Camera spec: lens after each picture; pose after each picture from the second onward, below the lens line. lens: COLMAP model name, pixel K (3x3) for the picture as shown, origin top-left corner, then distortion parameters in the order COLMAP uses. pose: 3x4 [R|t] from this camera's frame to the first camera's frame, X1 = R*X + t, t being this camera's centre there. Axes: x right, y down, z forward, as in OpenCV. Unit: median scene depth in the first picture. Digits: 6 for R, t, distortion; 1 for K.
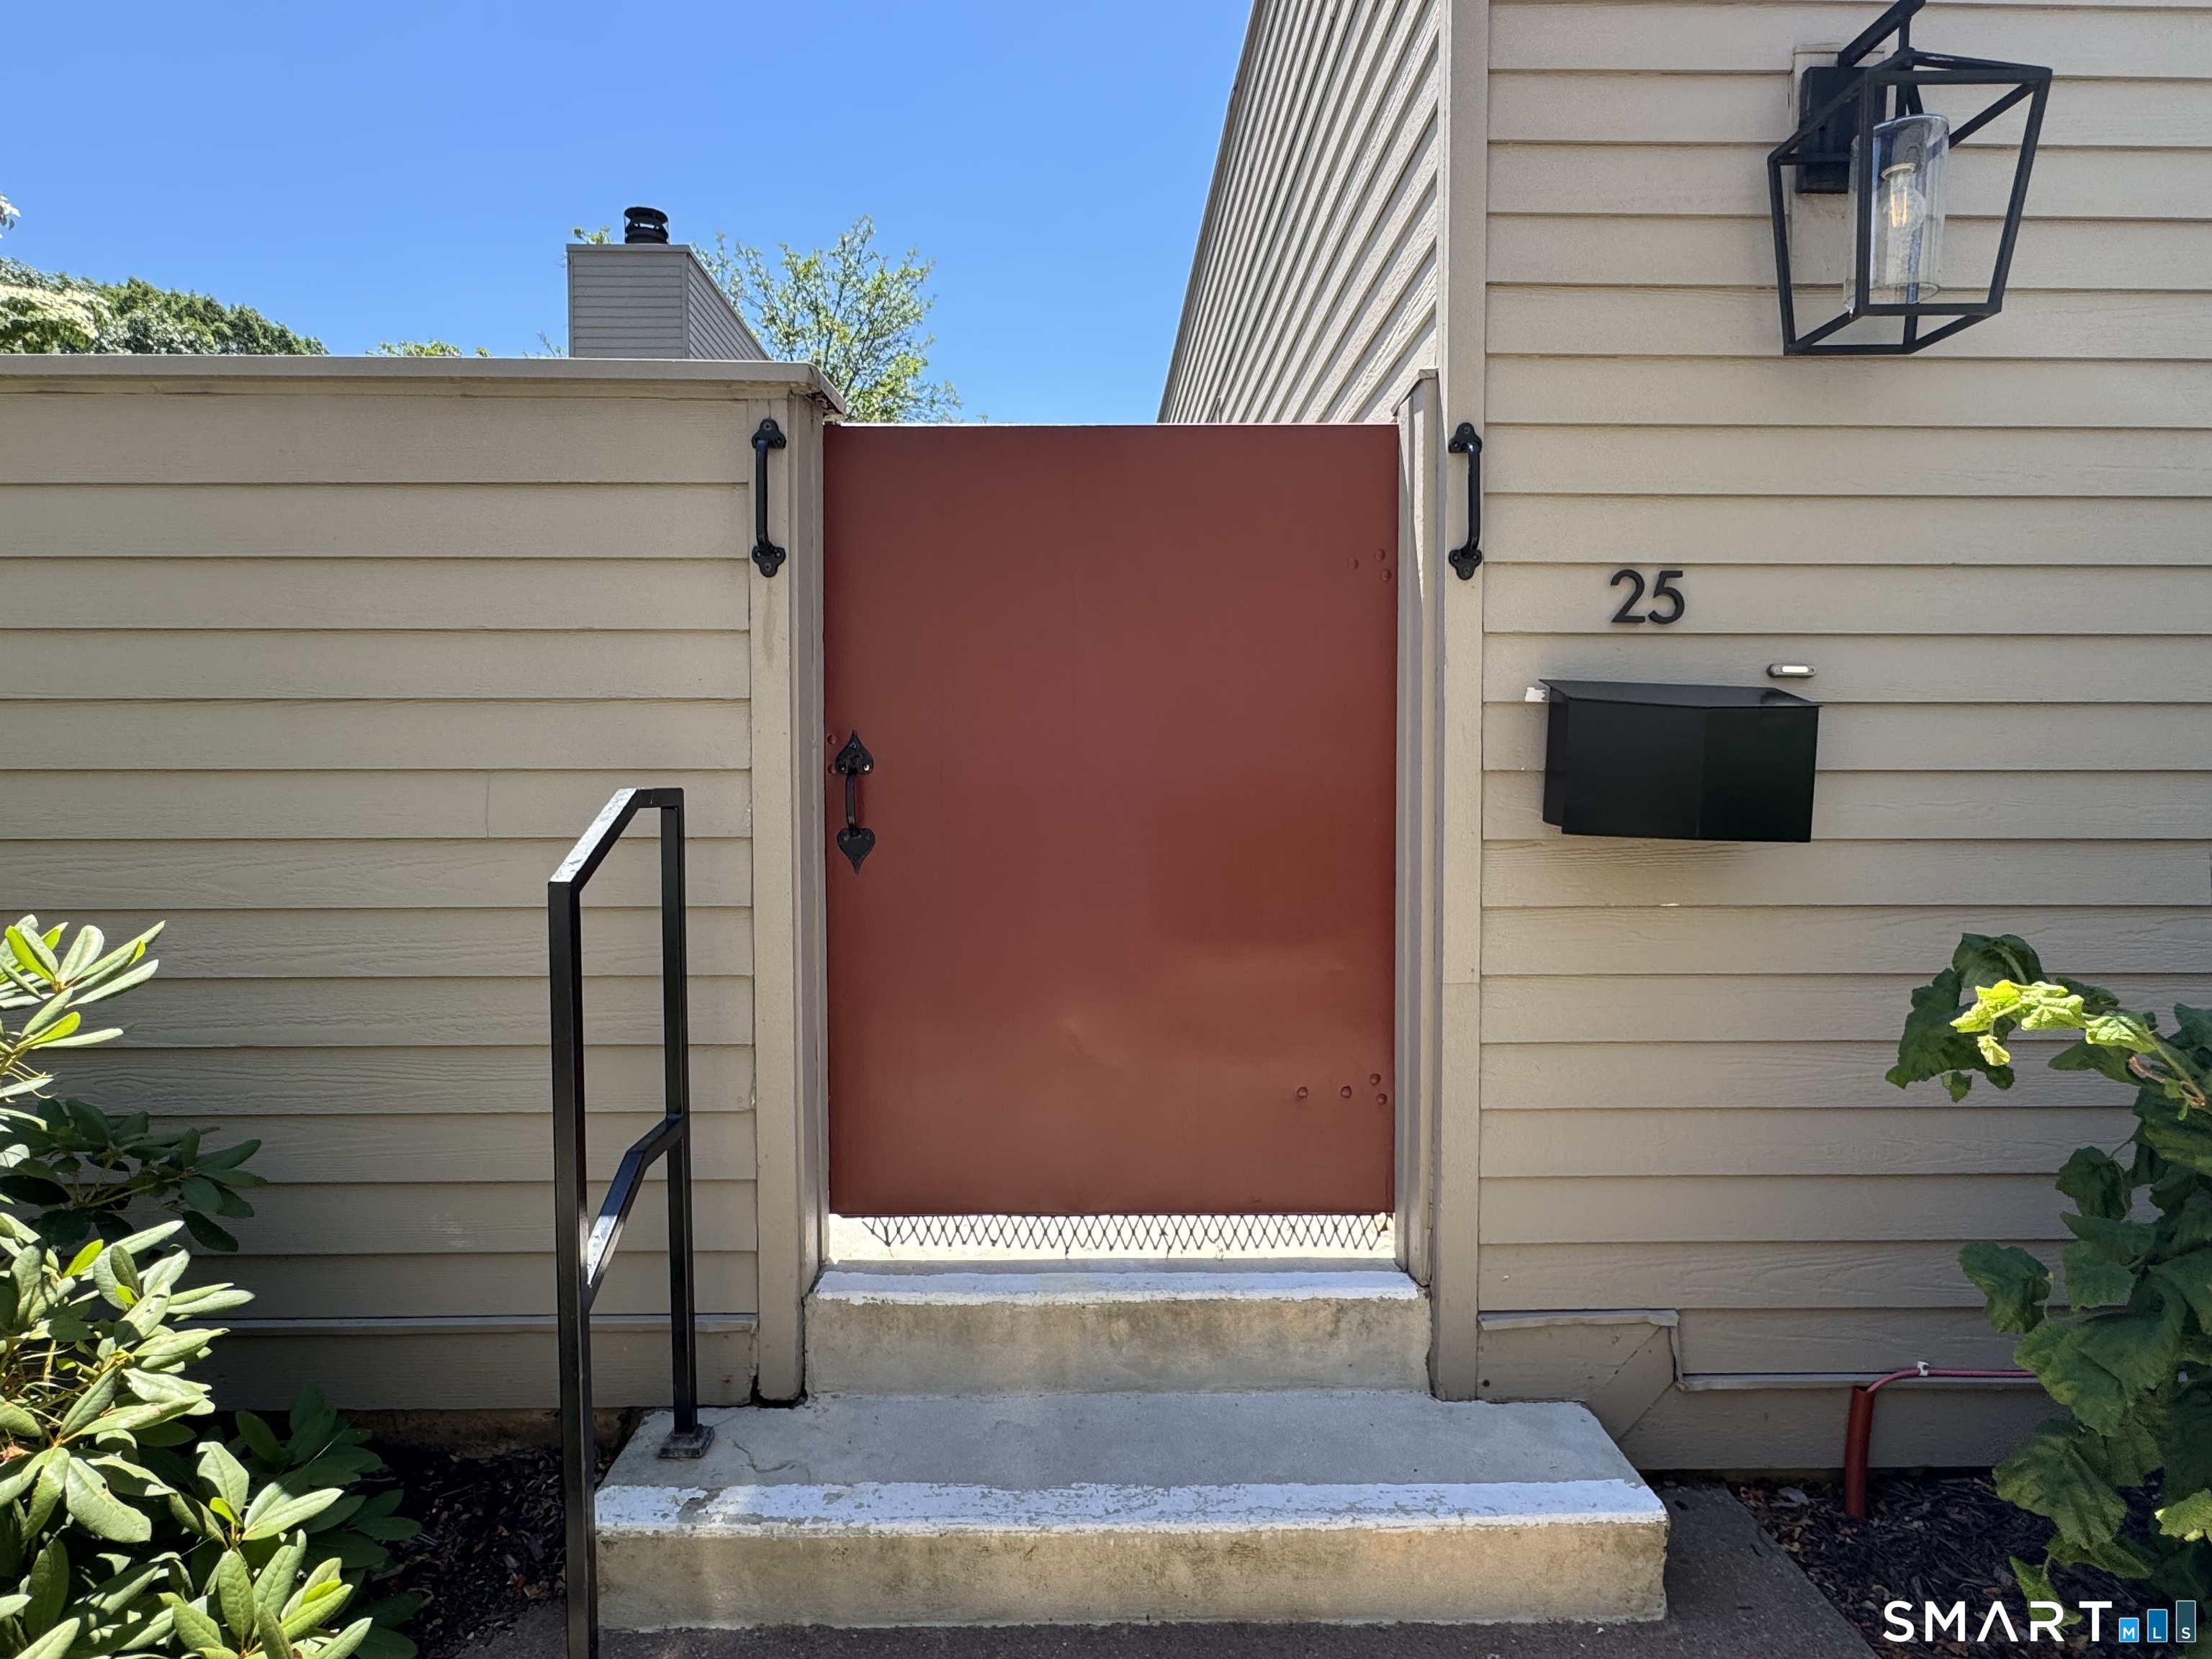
lens RADIAL K [[1181.5, 0, 1104.7], [0, 1181.5, 826.3], [0, 0, 1]] dist [-0.000971, -0.000276]
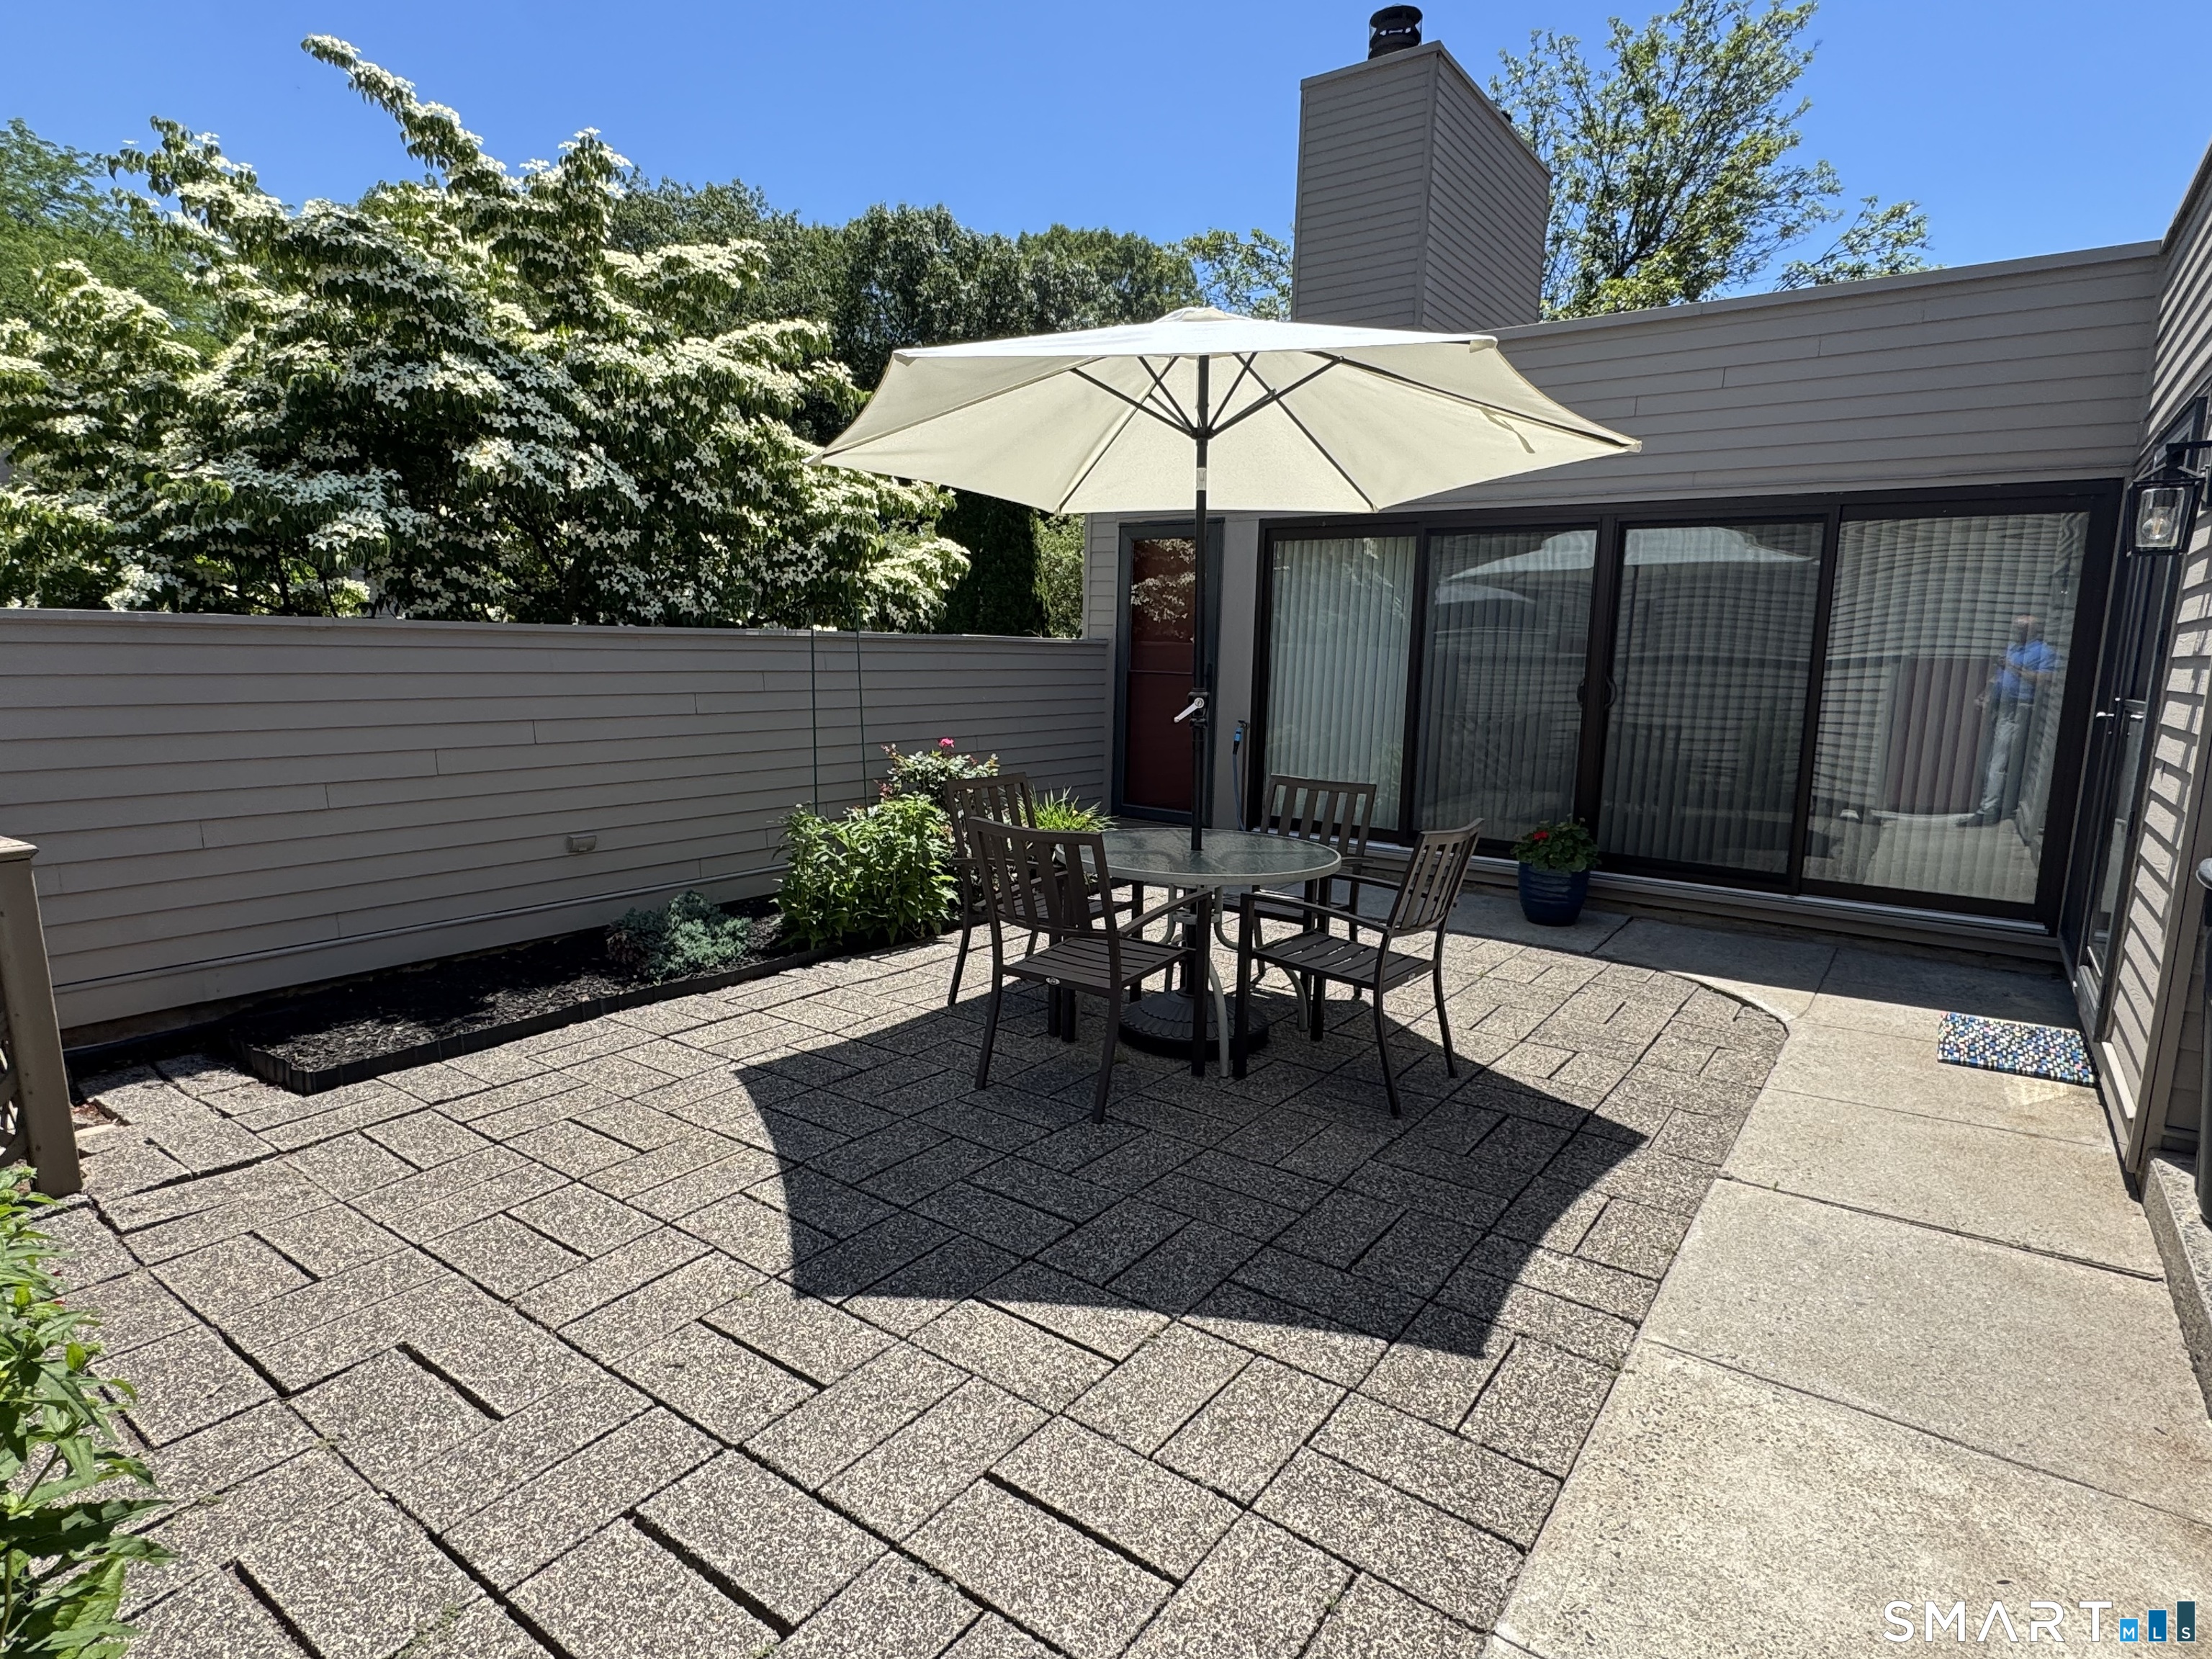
lens RADIAL K [[1181.5, 0, 1104.7], [0, 1181.5, 826.3], [0, 0, 1]] dist [-0.000971, -0.000276]
pose [[0.792673, 0.114193, -0.598857, 0.000373], [-0.049227, 0.991082, 0.123826, -0.058392], [0.607657, -0.068673, 0.791225, 0.201519]]
